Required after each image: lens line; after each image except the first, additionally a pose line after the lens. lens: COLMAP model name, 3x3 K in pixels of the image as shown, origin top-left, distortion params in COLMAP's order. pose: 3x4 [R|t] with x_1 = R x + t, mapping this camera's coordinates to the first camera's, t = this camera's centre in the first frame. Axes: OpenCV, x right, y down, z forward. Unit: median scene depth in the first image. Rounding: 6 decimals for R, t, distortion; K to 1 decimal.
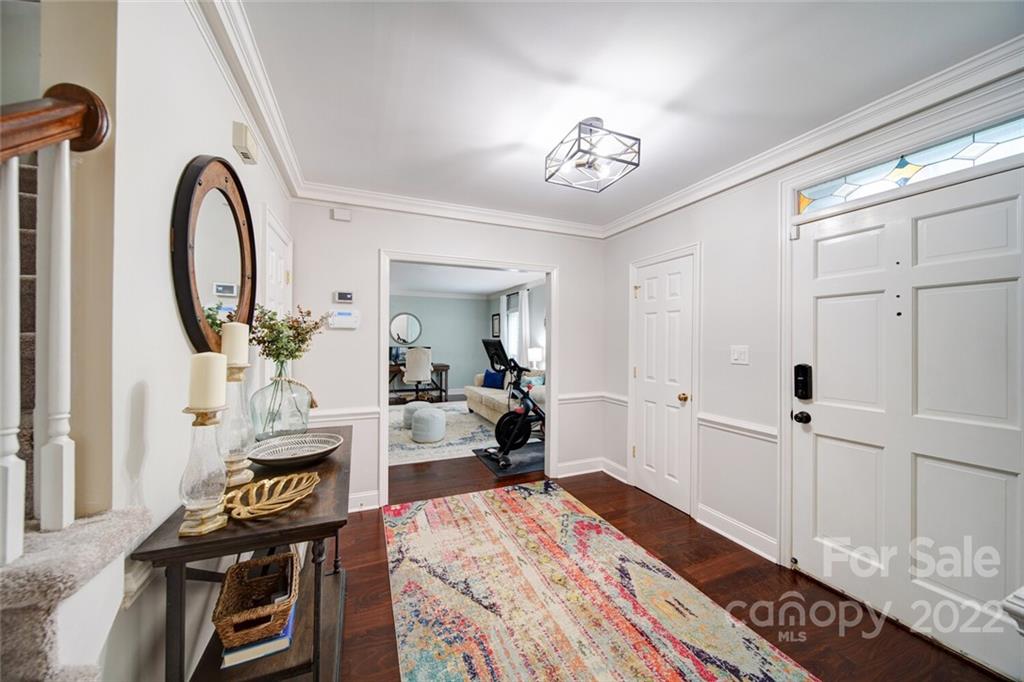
lens RADIAL K [[360.3, 0, 510.7], [0, 360.3, 340.6], [0, 0, 1]] dist [-0.000821, -0.001171]
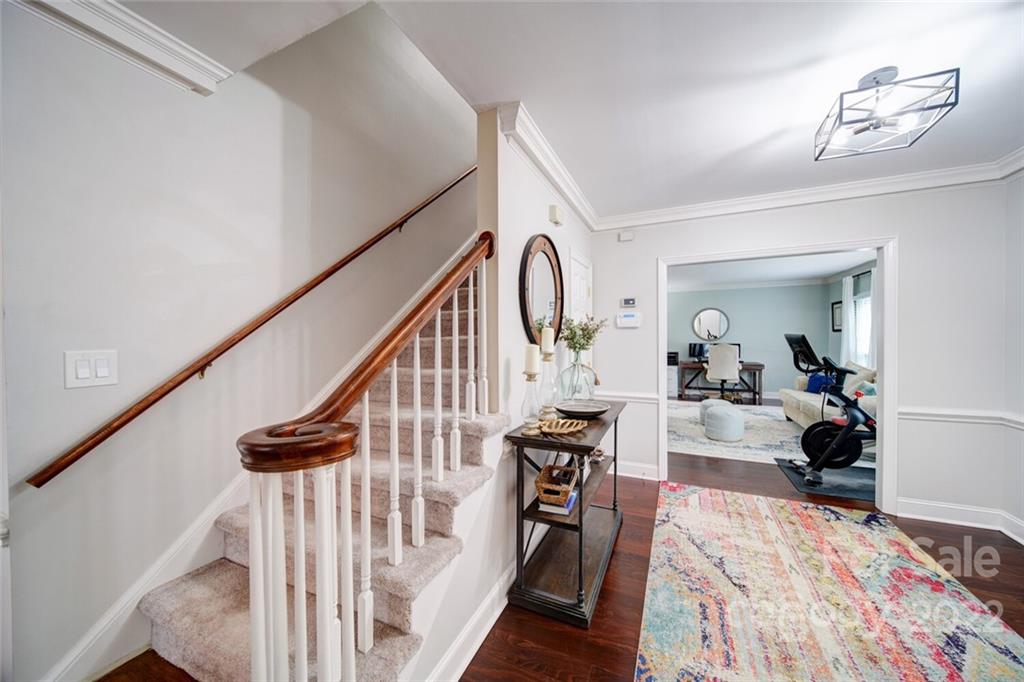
lens RADIAL K [[360.3, 0, 513.6], [0, 360.3, 341.9], [0, 0, 1]] dist [-0.000821, -0.001171]
pose [[0.680277, -0.000389, -0.732955, 0.237572], [0.009258, 0.999925, 0.008062, 0.002185], [0.732897, -0.012270, 0.680229, -0.181675]]
